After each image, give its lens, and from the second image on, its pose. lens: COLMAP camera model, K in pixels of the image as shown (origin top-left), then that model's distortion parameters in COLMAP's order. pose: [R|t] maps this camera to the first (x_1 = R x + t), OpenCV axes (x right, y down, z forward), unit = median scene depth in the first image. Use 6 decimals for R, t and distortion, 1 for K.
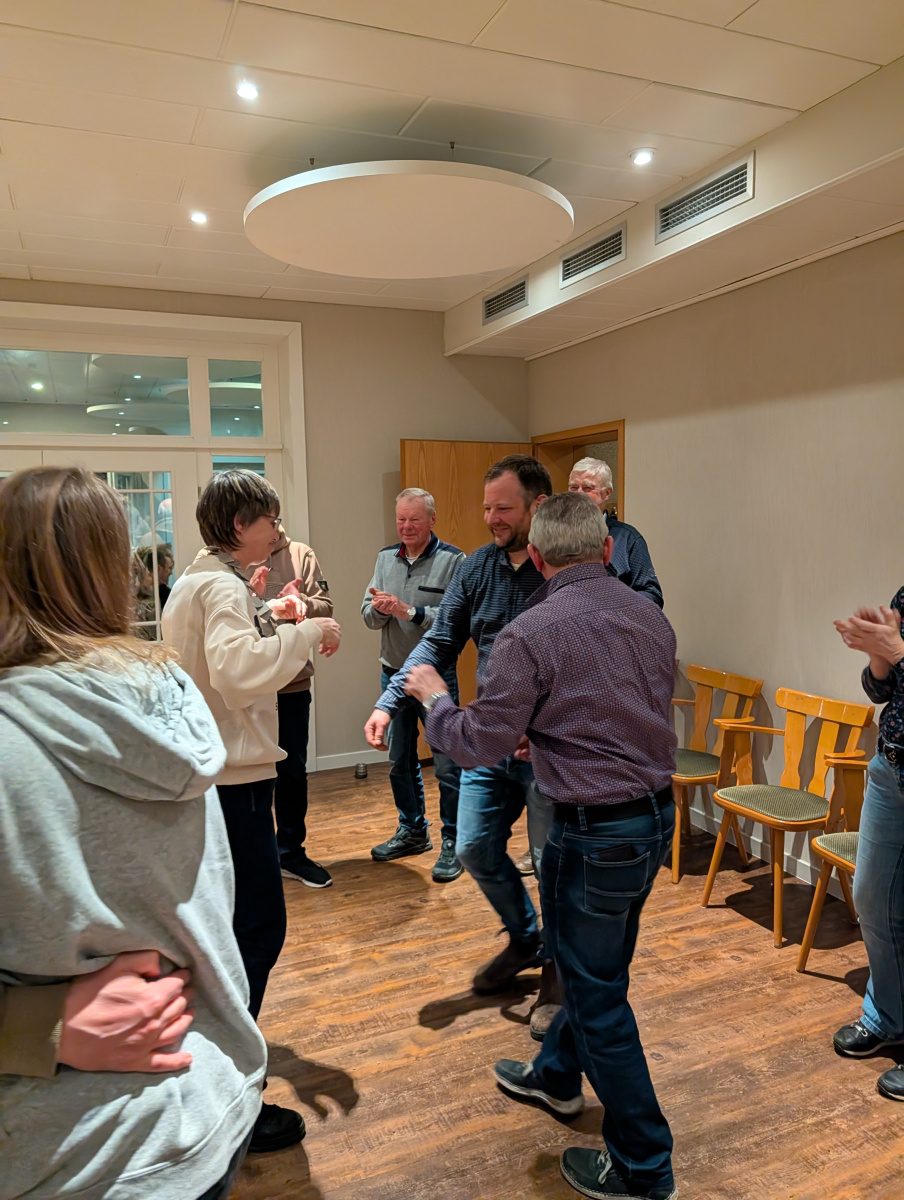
lens RADIAL K [[841.4, 0, 441.9], [0, 841.4, 596.6], [0, 0, 1]] dist [0.034718, -0.013837]
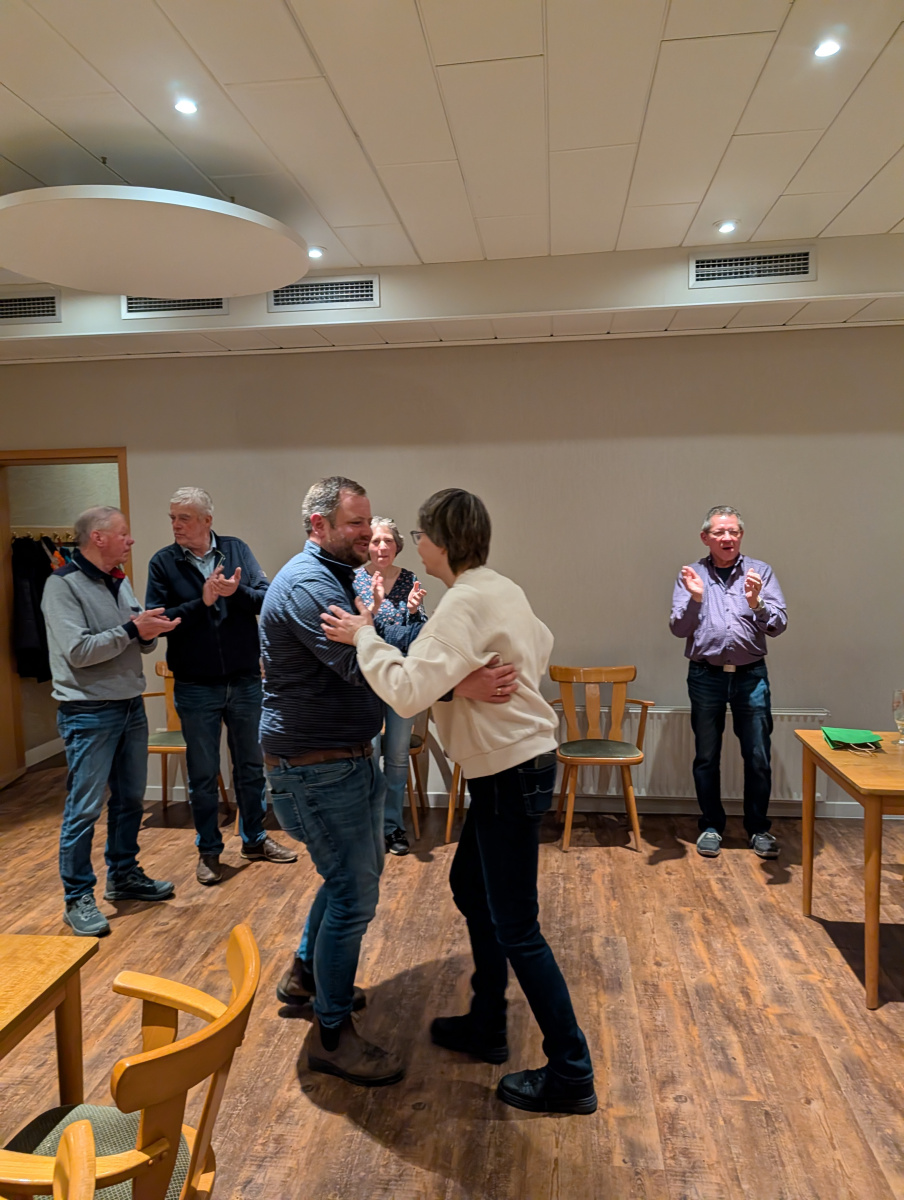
lens RADIAL K [[841.4, 0, 441.9], [0, 841.4, 596.6], [0, 0, 1]] dist [0.034718, -0.013837]
pose [[0.532575, -0.060713, 0.844202, -0.775485], [0.096244, 0.995299, 0.010863, 0.002119], [-0.840893, 0.075464, 0.535914, 0.200240]]
